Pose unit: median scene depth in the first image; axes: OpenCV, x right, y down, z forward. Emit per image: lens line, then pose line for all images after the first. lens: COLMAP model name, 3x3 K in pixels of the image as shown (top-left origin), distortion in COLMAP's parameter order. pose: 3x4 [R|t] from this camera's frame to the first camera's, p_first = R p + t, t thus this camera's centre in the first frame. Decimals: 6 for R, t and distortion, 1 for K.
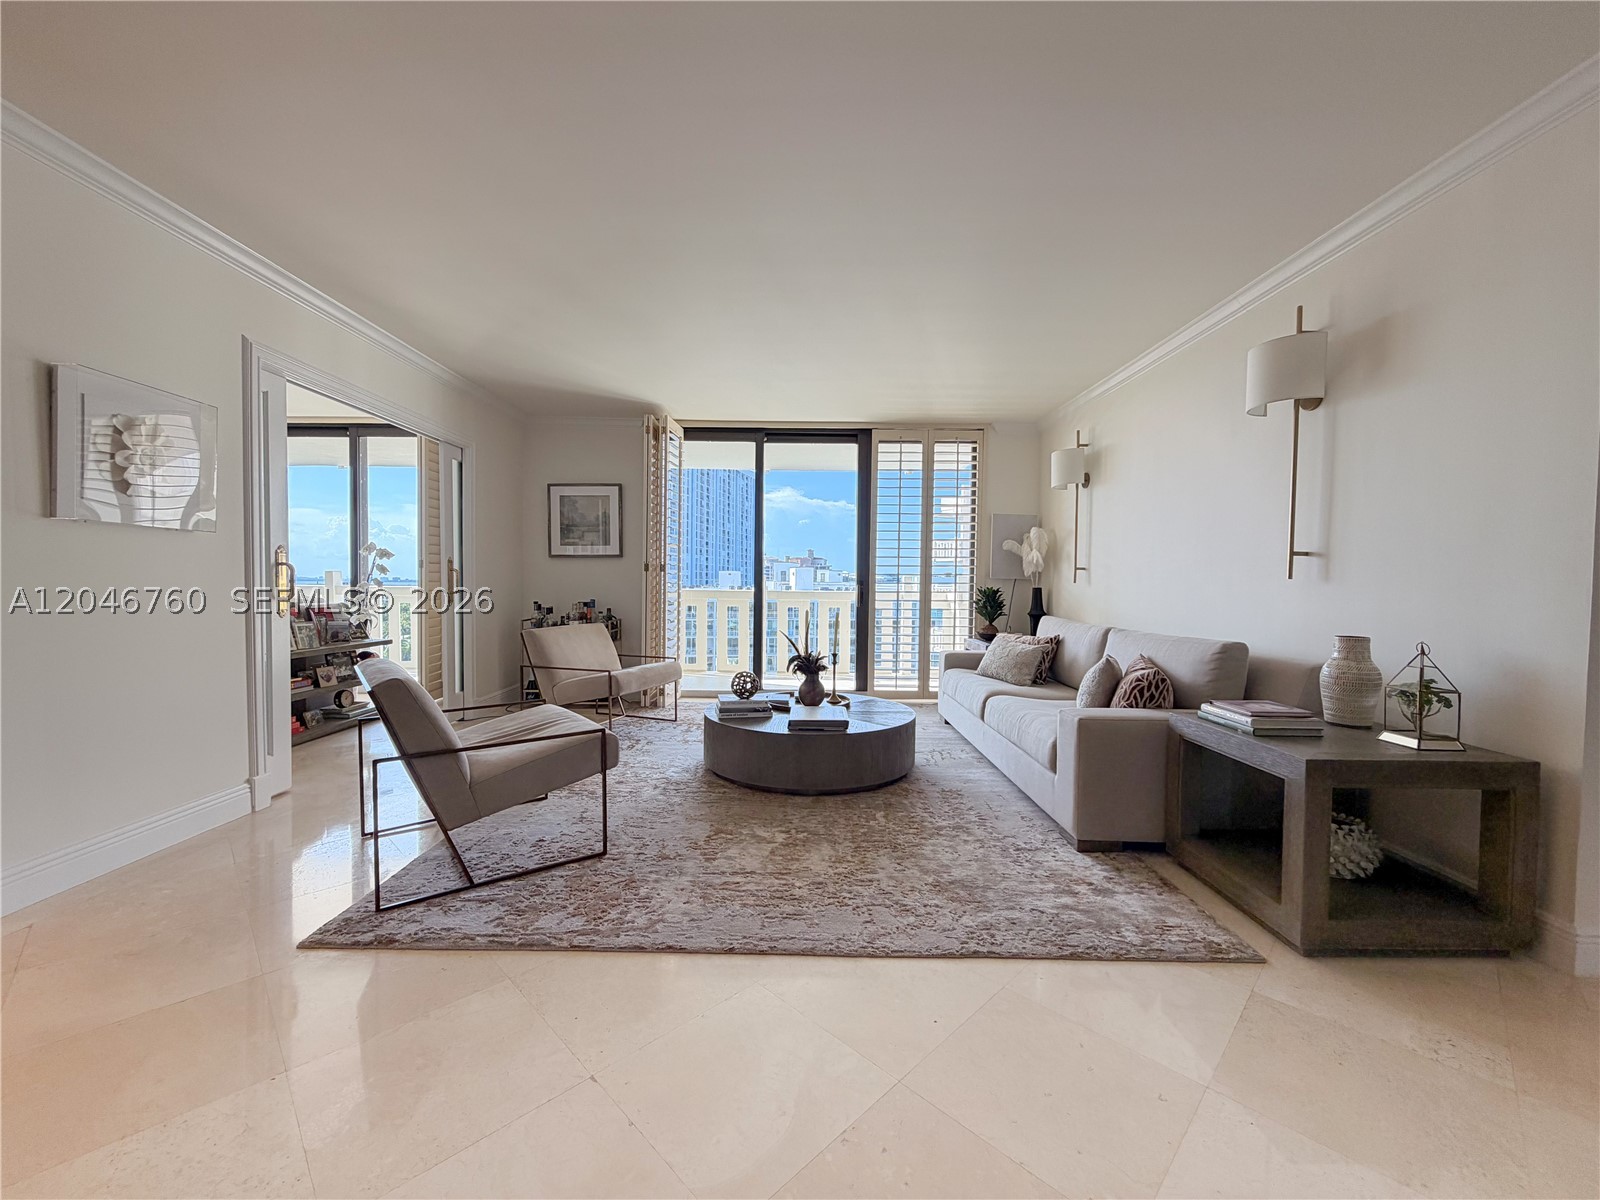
lens RADIAL K [[636.6, 0, 797.3], [0, 636.6, 600.8], [0, 0, 1]] dist [-0.001345, -0.000362]
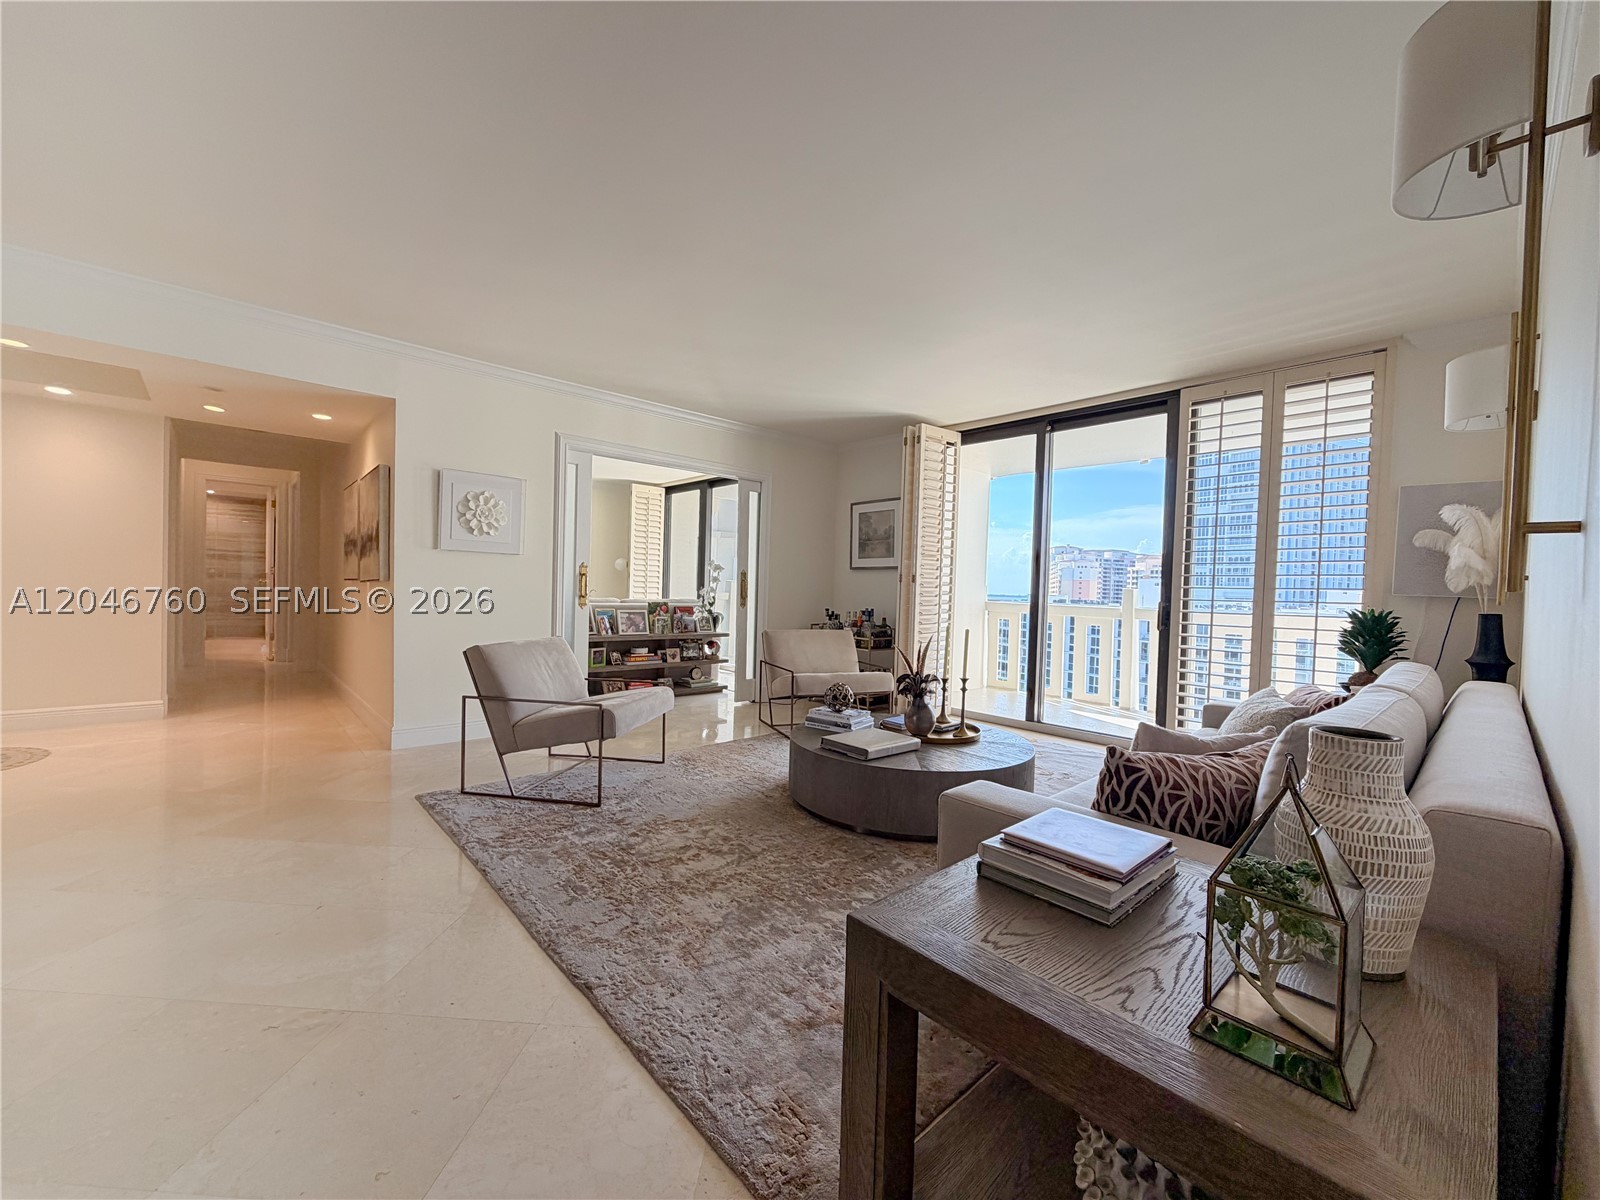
lens RADIAL K [[636.6, 0, 797.3], [0, 636.6, 600.8], [0, 0, 1]] dist [-0.001345, -0.000362]
pose [[0.673290, 0.023684, -0.738999, 0.613482], [-0.041872, 0.999104, -0.006128, -0.005738], [0.738192, 0.035070, 0.673679, 0.314956]]
